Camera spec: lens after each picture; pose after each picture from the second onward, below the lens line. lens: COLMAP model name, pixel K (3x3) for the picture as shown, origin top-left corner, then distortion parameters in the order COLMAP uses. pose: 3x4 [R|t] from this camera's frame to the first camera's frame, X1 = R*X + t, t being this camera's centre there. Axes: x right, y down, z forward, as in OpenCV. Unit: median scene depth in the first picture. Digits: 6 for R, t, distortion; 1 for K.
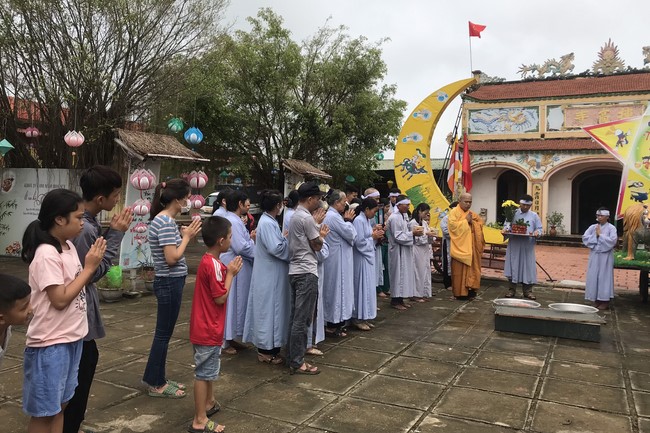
lens RADIAL K [[536.6, 0, 323.3], [0, 536.6, 178.4], [0, 0, 1]] dist [0.081467, -0.087611]
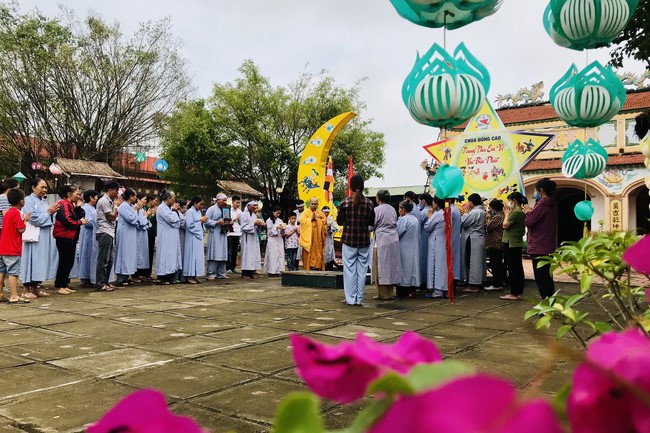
lens RADIAL K [[523.2, 0, 305.1], [0, 523.2, 200.7], [0, 0, 1]] dist [0.079868, -0.081034]
pose [[0.988204, -0.024201, -0.151221, 0.182721], [0.020217, 0.999408, -0.027829, 0.029002], [0.151805, 0.024444, 0.988108, -0.116785]]
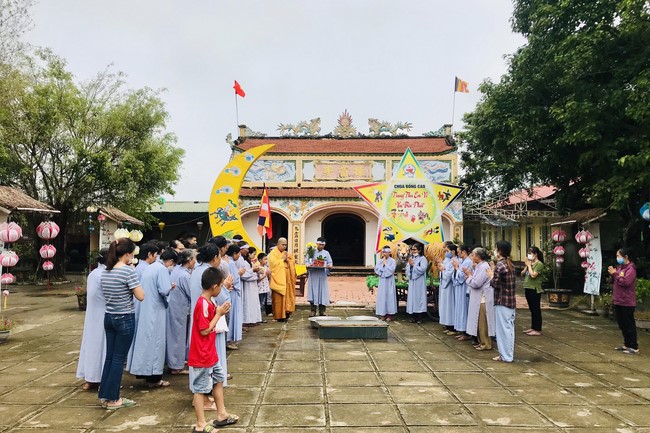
lens RADIAL K [[523.2, 0, 305.1], [0, 523.2, 200.7], [0, 0, 1]] dist [0.079868, -0.081034]
pose [[0.904776, 0.011759, 0.425724, -0.088671], [0.001549, 0.999521, -0.030899, -0.009007], [-0.425884, 0.028616, 0.904325, -0.061537]]
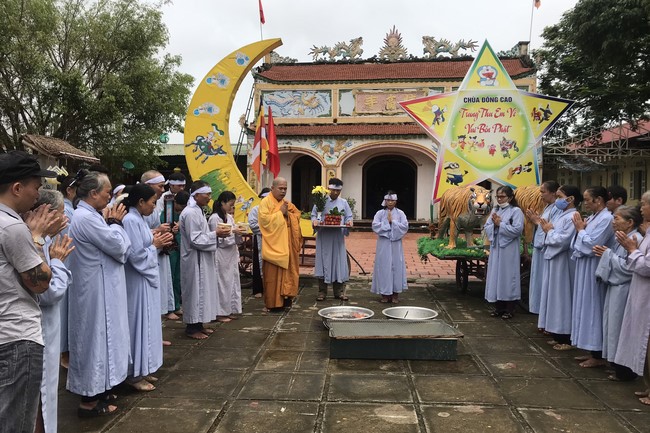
lens RADIAL K [[546.4, 0, 319.2], [0, 546.4, 213.1], [0, 0, 1]] dist [0.022143, -0.009659]
pose [[0.928978, -0.036157, 0.368365, 0.009539], [0.005328, 0.996421, 0.084366, 0.005001], [-0.370097, -0.076411, 0.925845, 0.098716]]
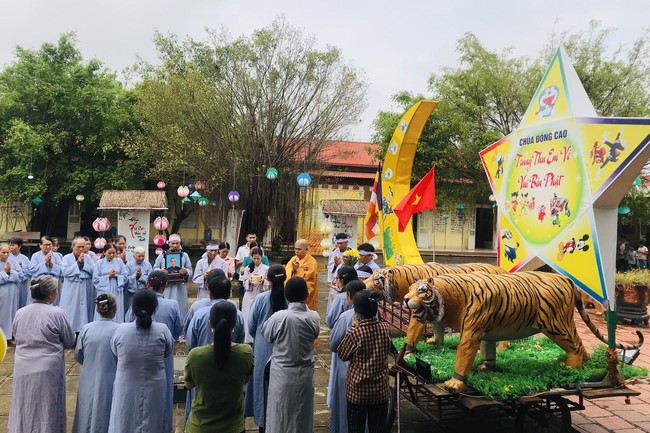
lens RADIAL K [[536.6, 0, 323.3], [0, 536.6, 178.4], [0, 0, 1]] dist [0.081467, -0.087611]
pose [[0.664628, -0.054594, -0.745177, 0.409827], [0.017497, 0.998191, -0.057525, -0.010385], [0.746969, 0.025194, 0.664381, 0.175924]]
